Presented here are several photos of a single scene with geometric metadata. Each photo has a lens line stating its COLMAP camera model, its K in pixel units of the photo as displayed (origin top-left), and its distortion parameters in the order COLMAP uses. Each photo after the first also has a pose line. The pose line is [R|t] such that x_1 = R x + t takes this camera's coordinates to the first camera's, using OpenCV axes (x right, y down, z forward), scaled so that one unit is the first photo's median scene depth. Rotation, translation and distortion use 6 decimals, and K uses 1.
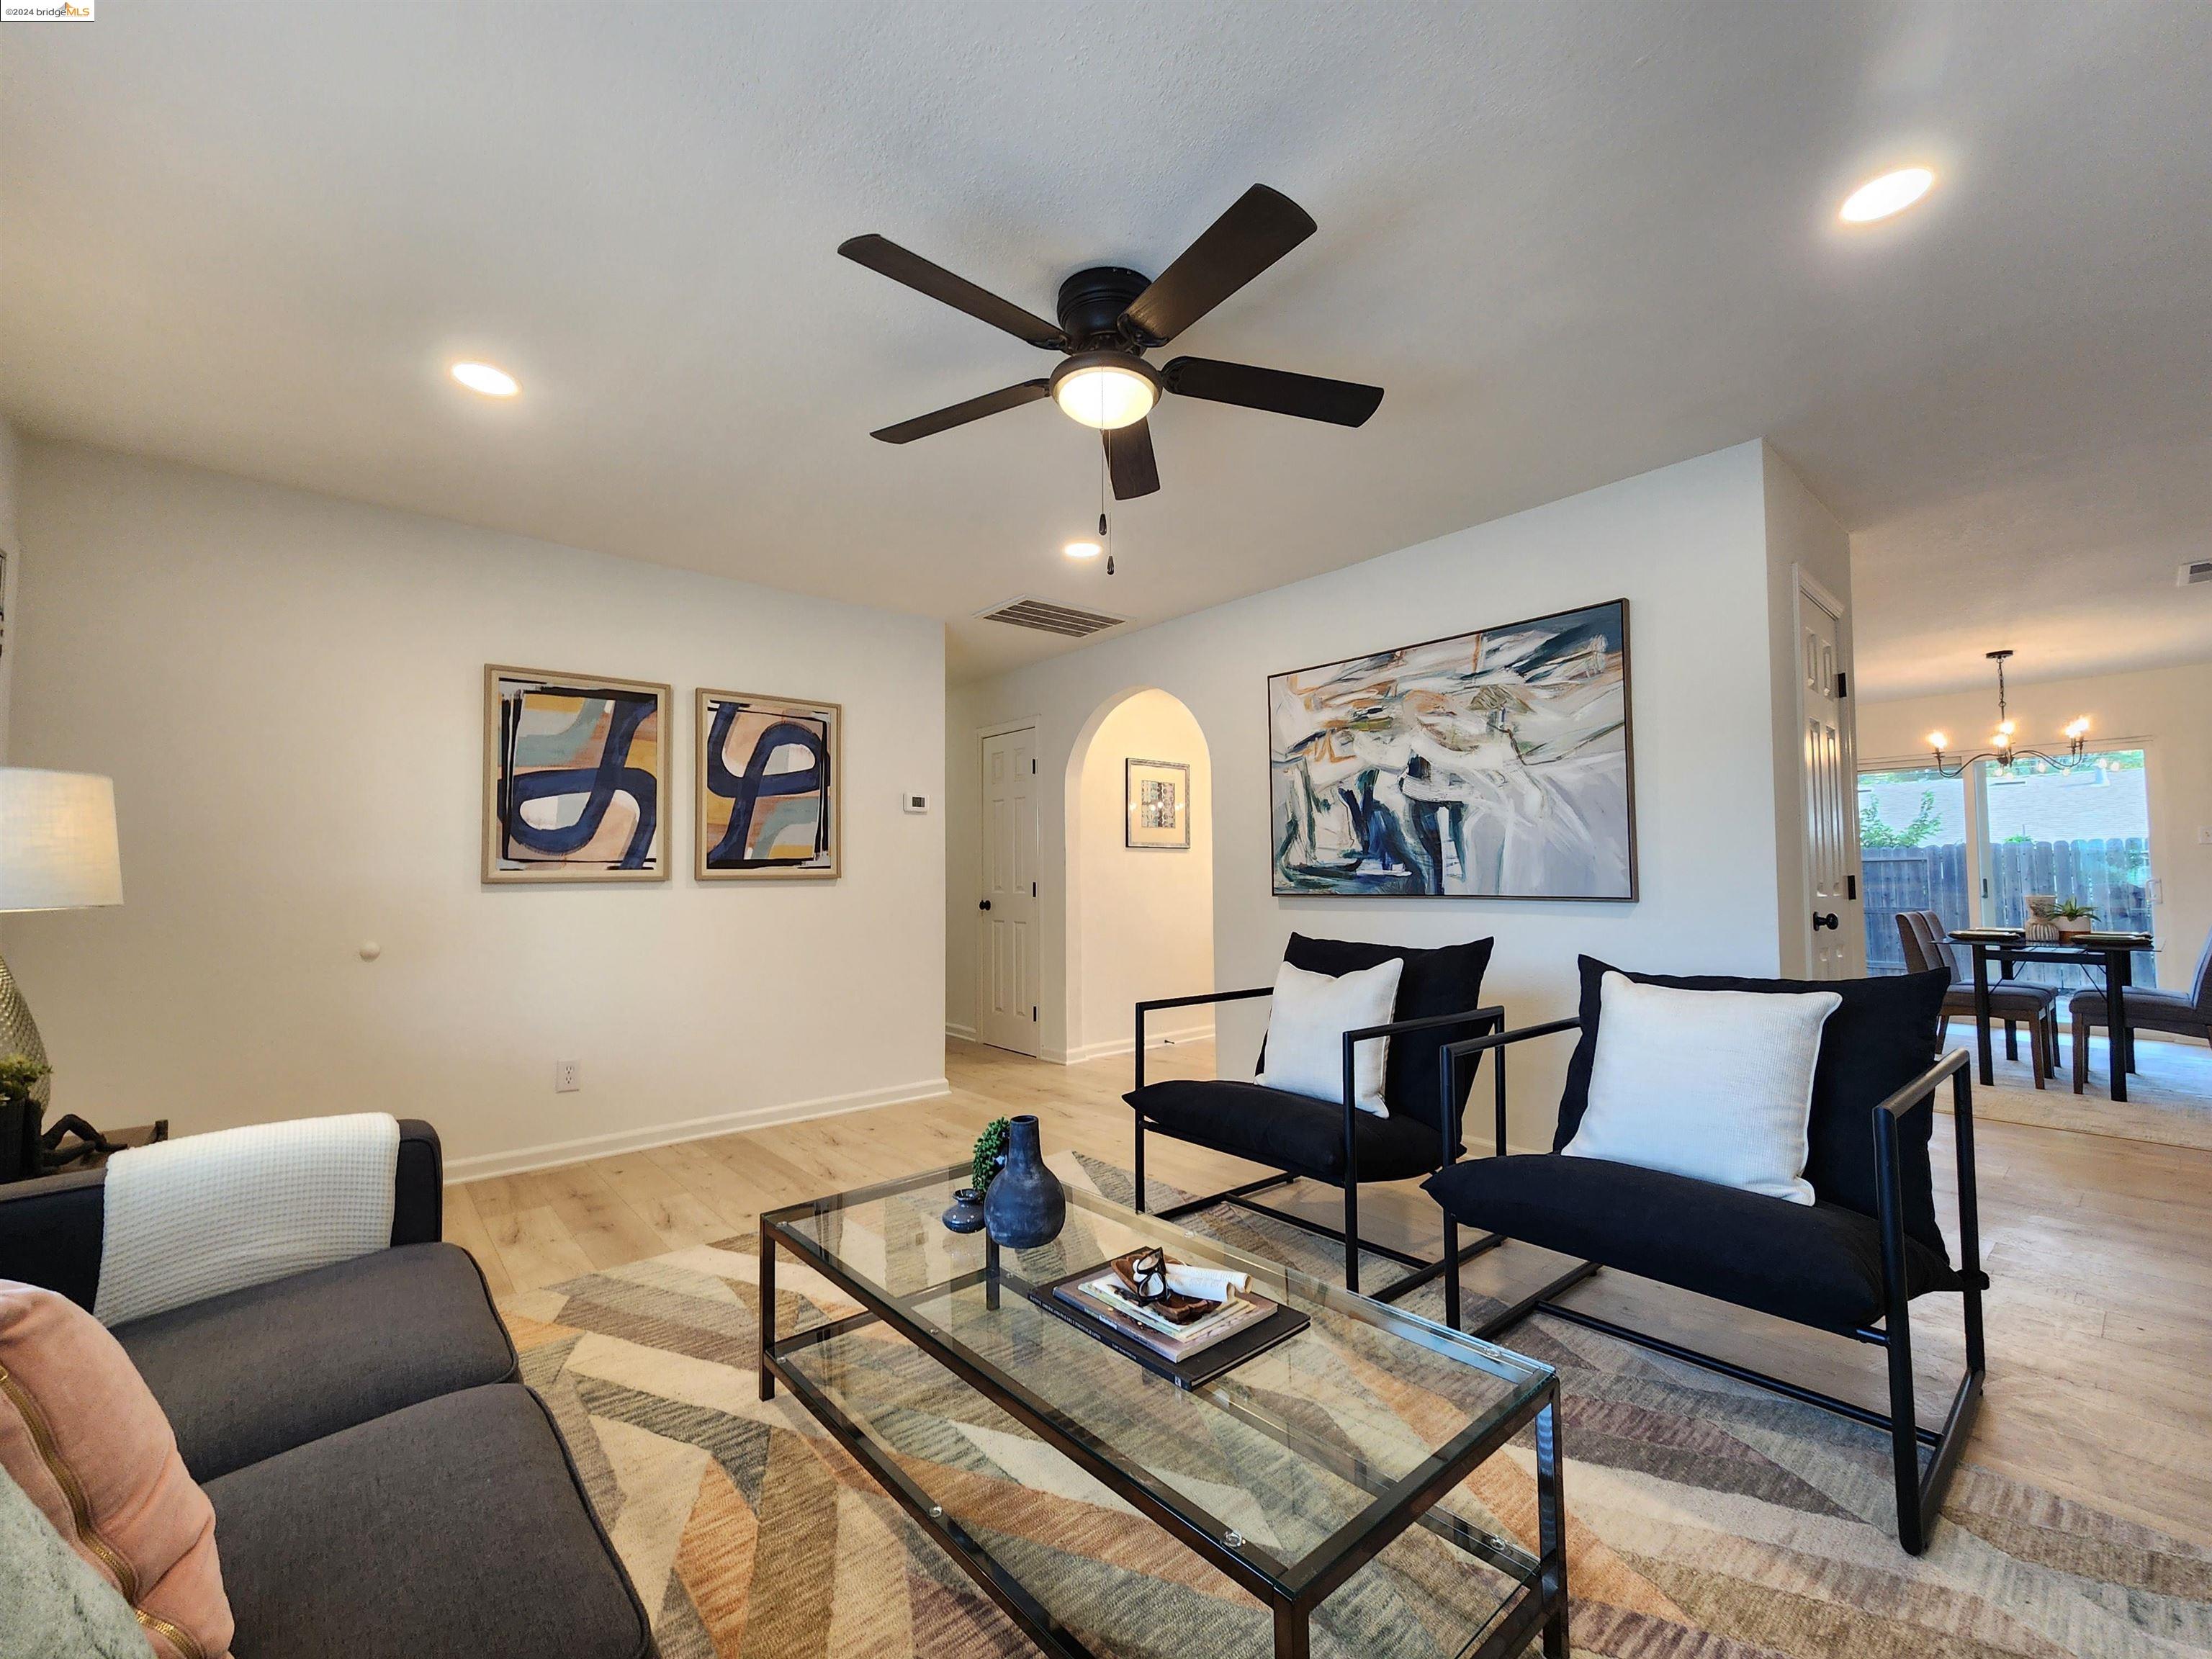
lens RADIAL K [[909.6, 0, 1099.1], [0, 909.6, 833.6], [0, 0, 1]] dist [-0.001661, 0.000105]
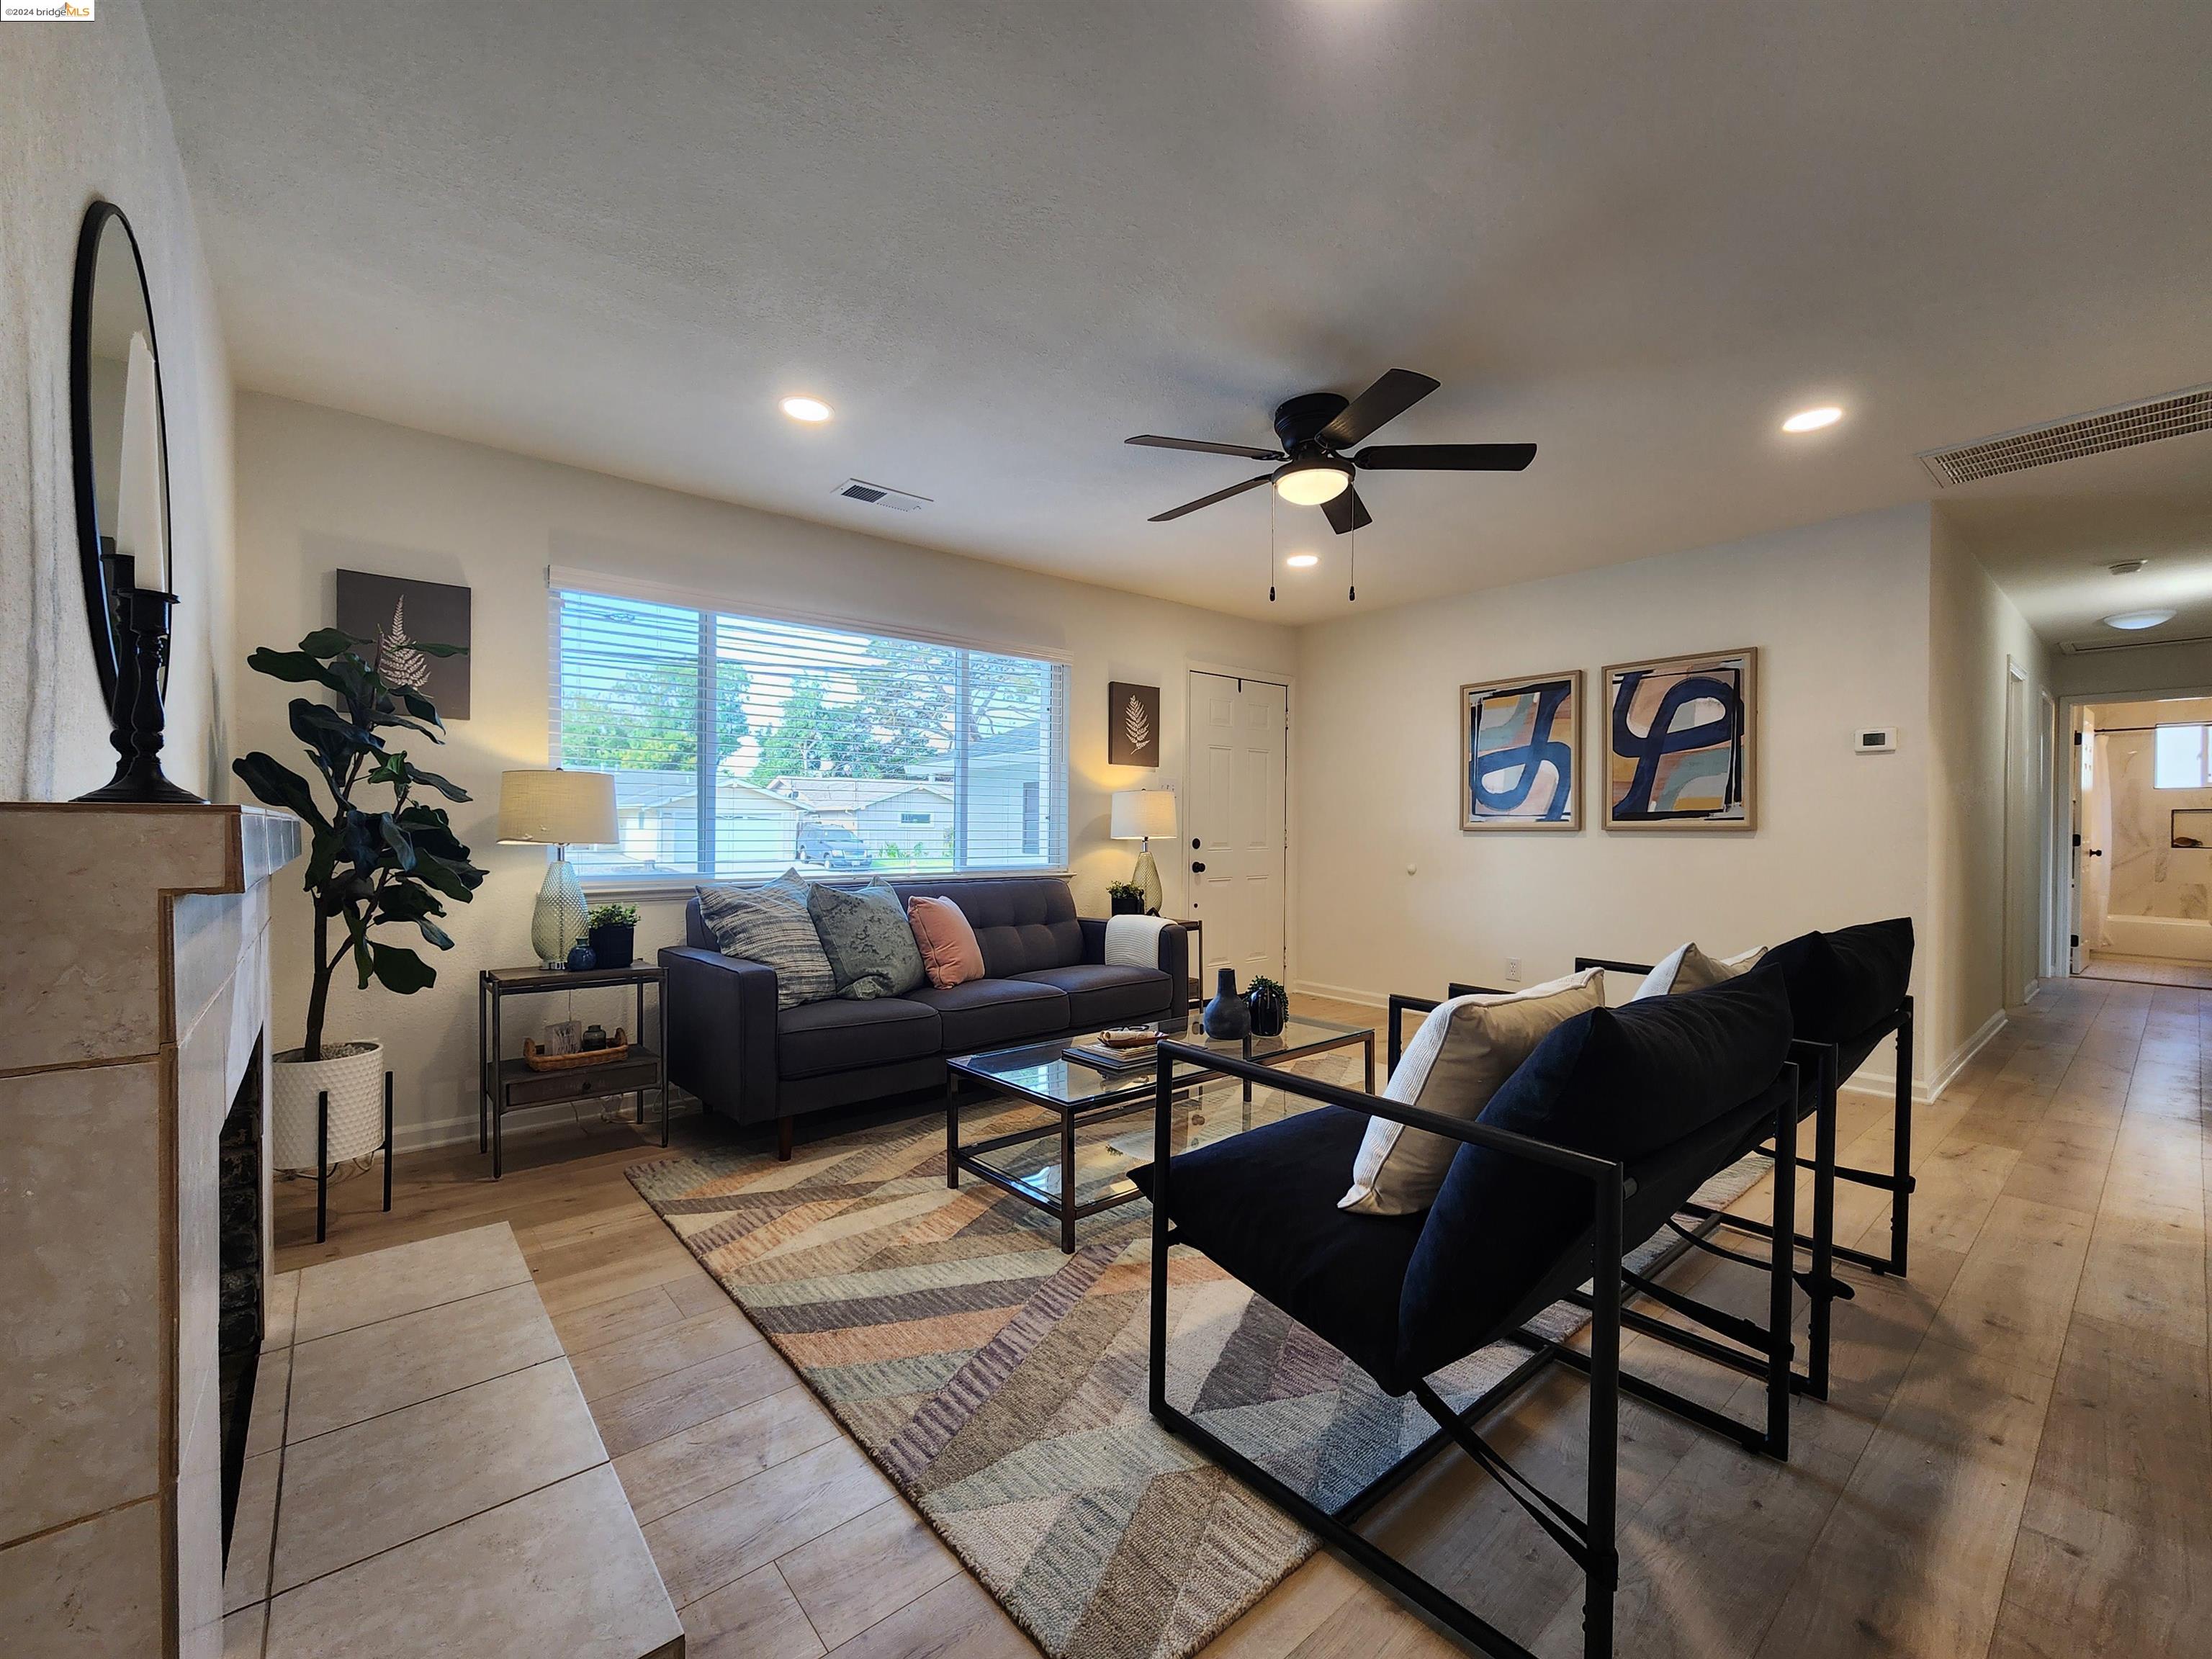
lens RADIAL K [[909.6, 0, 1099.1], [0, 909.6, 833.6], [0, 0, 1]] dist [-0.001661, 0.000105]
pose [[-0.002356, 0.017183, -0.999850, 0.732655], [0.046268, 0.998783, 0.017055, 0.004906], [0.998926, -0.046221, -0.003148, 0.341962]]
